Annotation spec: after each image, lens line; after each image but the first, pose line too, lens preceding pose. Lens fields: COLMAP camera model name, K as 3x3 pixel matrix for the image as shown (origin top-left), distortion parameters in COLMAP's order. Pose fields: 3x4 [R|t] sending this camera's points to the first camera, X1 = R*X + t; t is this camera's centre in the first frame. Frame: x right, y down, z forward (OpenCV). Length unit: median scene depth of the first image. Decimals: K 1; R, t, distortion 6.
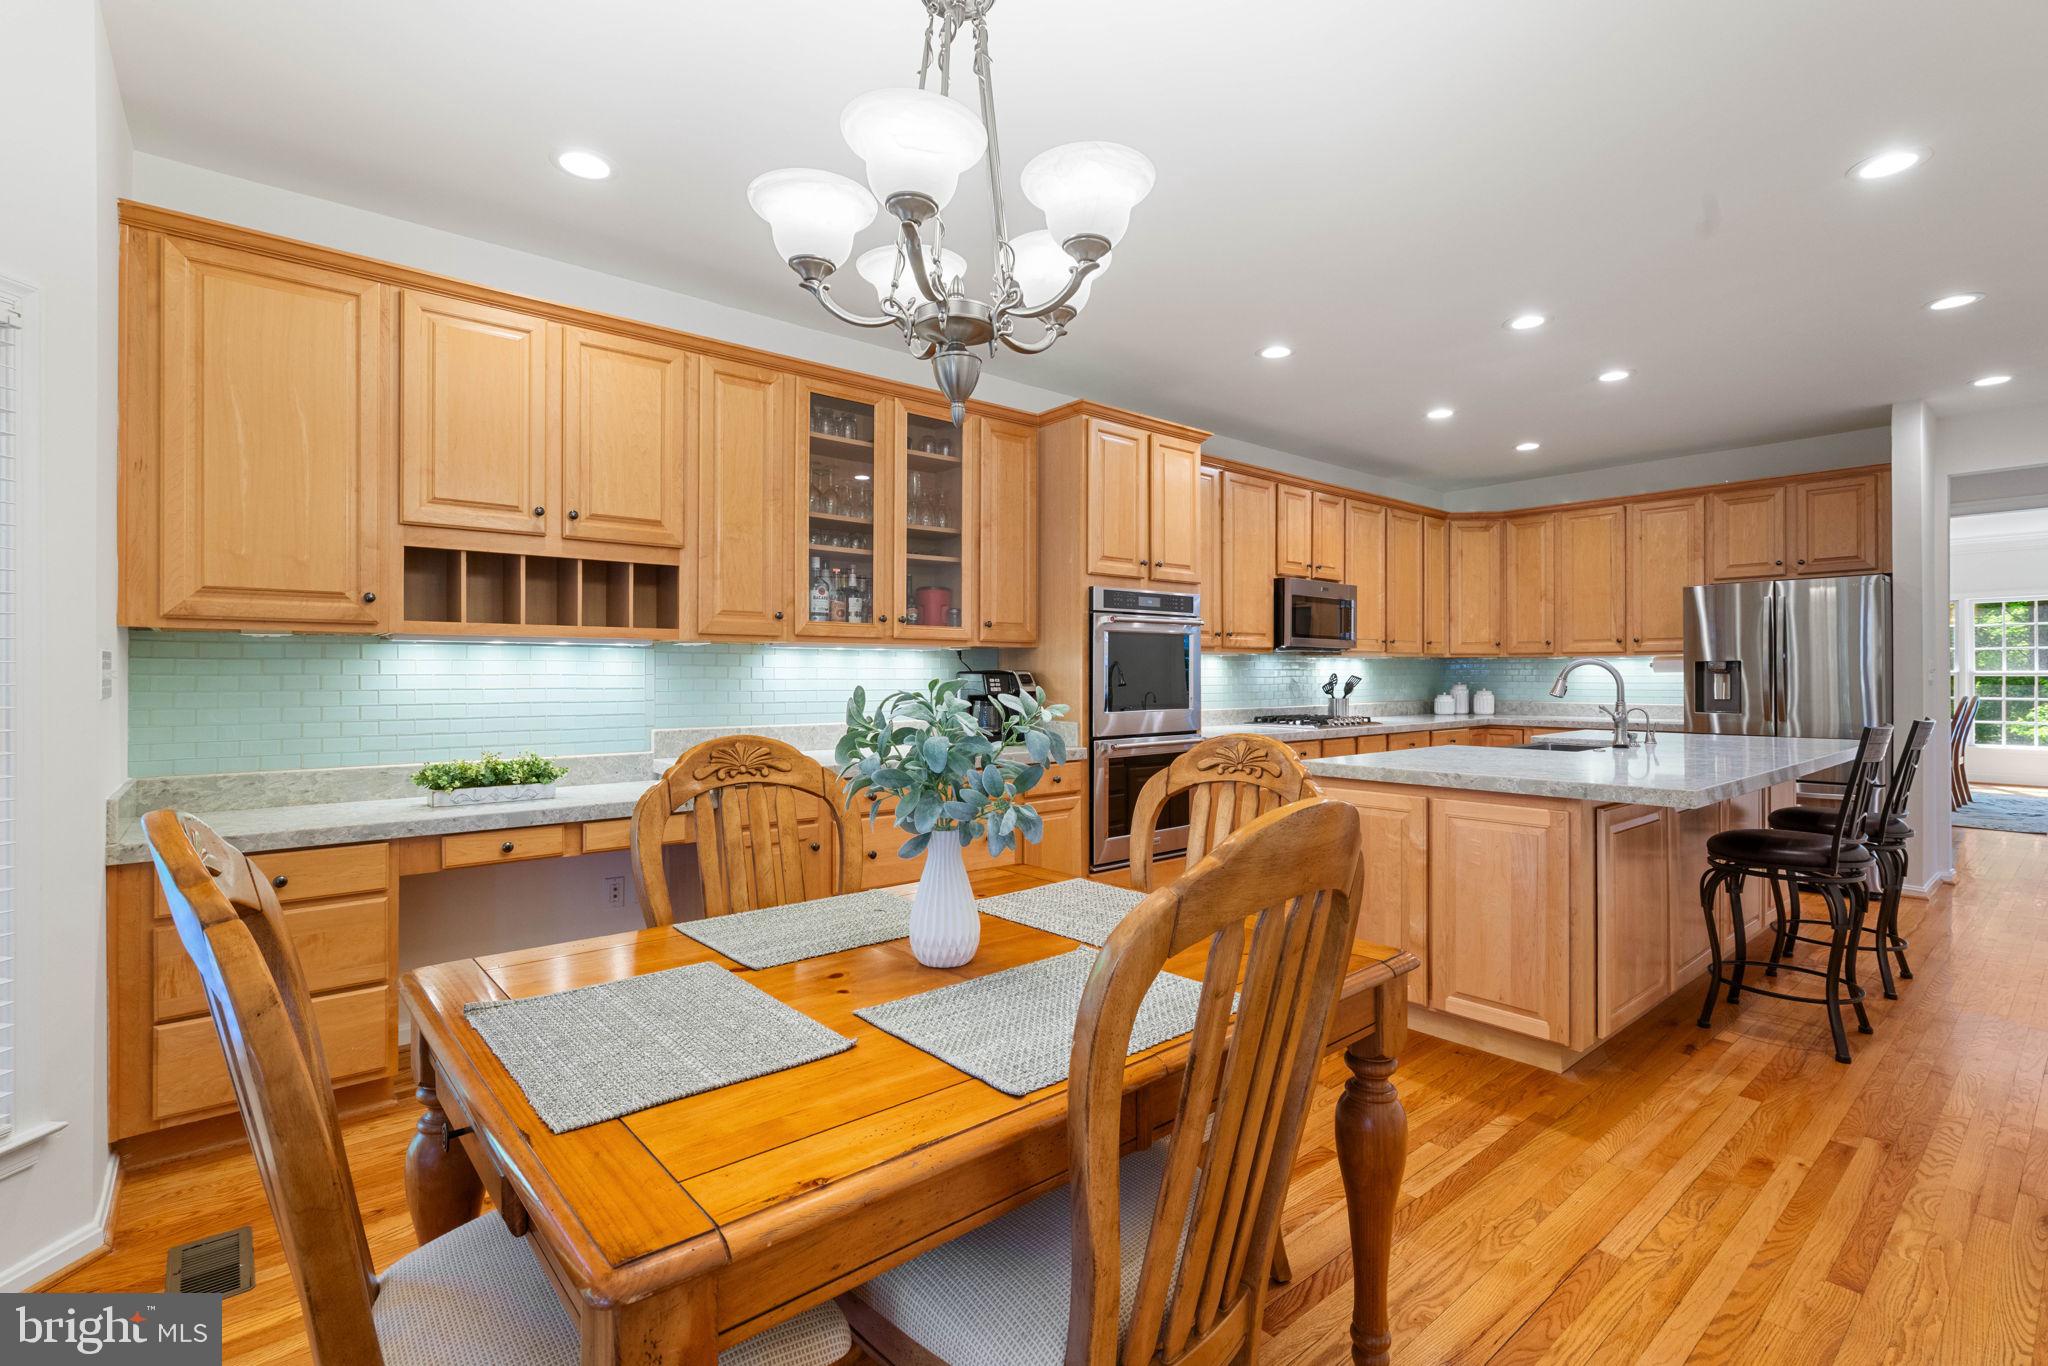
lens RADIAL K [[937.9, 0, 1007.4], [0, 937.9, 670.3], [0, 0, 1]] dist [-0.013657, 0.002763]
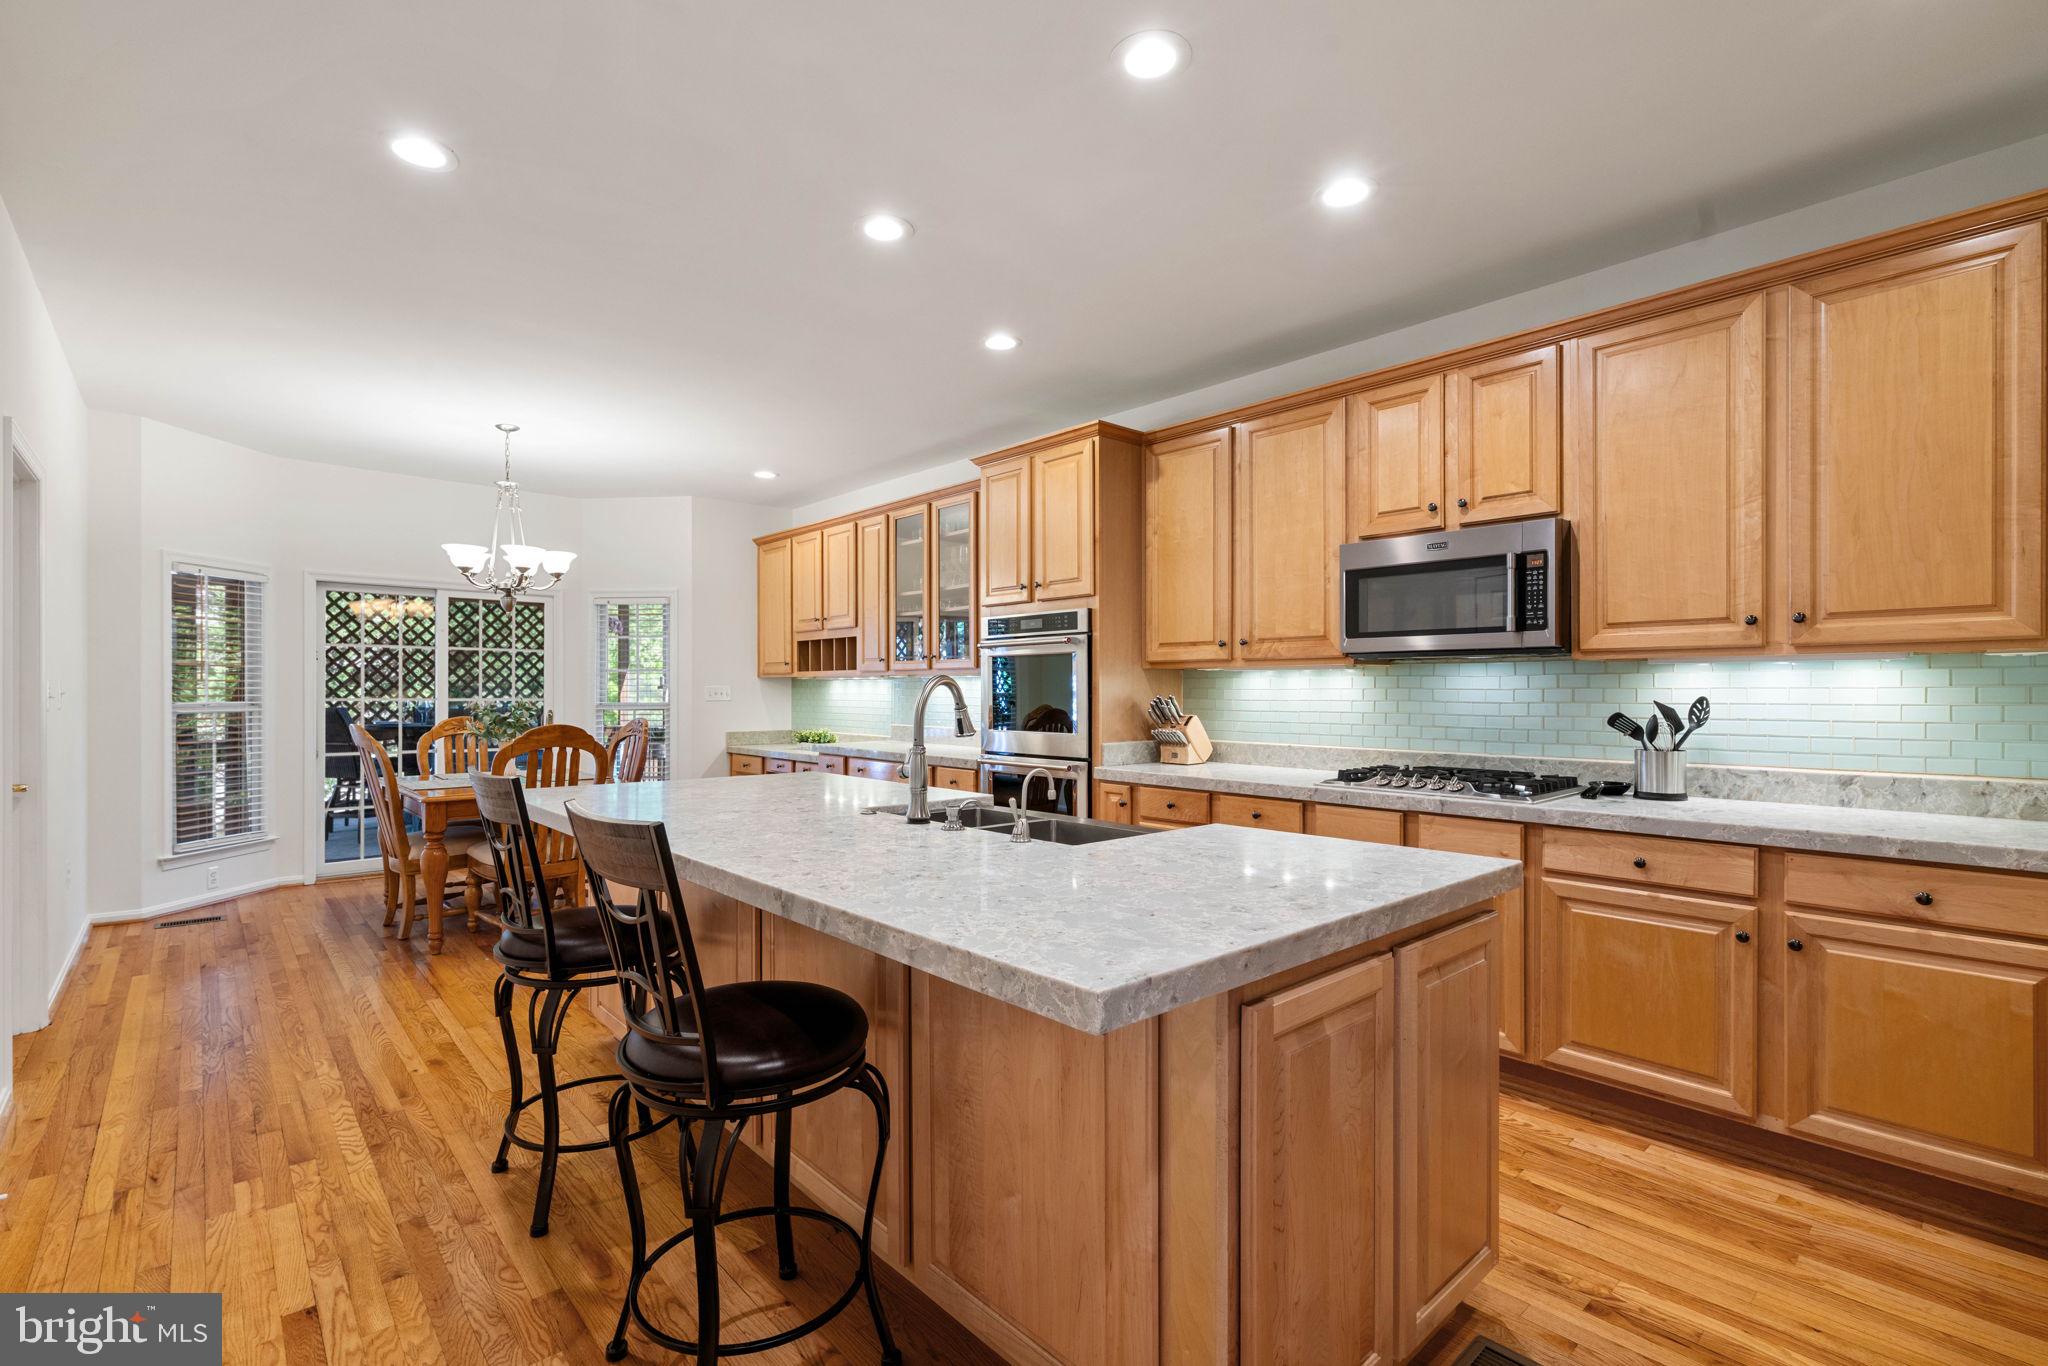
lens RADIAL K [[937.9, 0, 1012.0], [0, 937.9, 684.3], [0, 0, 1]] dist [-0.013657, 0.002763]
pose [[0.026431, -0.007271, -0.999624, 0.928548], [0.001741, 0.999972, -0.007227, -0.000704], [0.999649, -0.001549, 0.026443, 0.764796]]
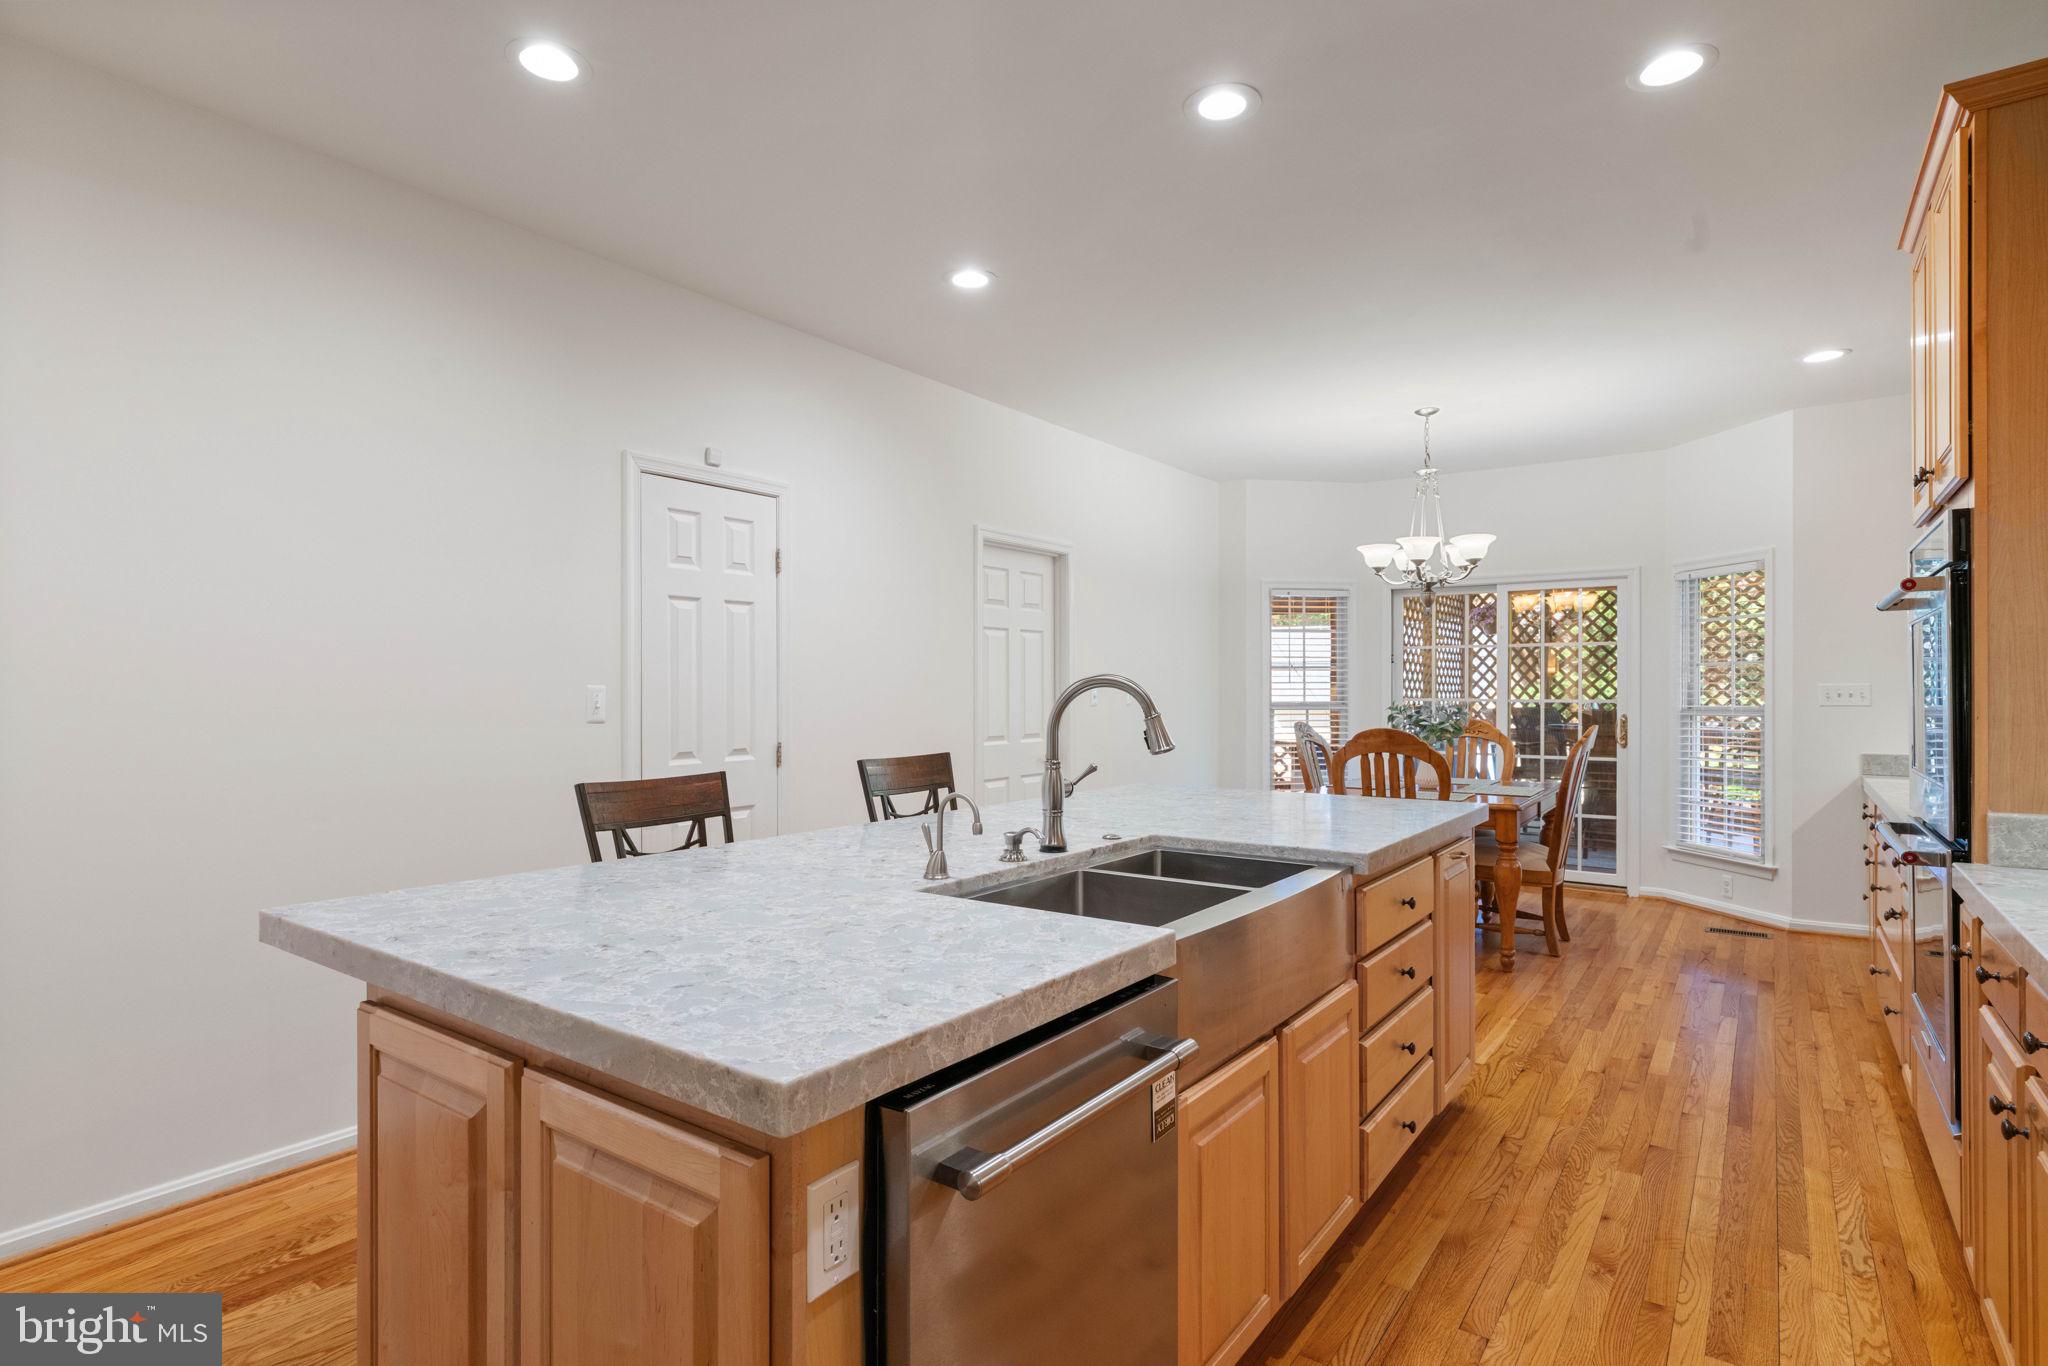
lens RADIAL K [[1029.6, 0, 1028.8], [0, 1029.6, 686.7], [0, 0, 1]] dist [-0.001367, 0.004279]
pose [[-0.968005, 0.004571, -0.250890, 0.593138], [0.006486, 0.999956, -0.006806, -0.002032], [0.250847, -0.008215, -0.967992, 1.128686]]
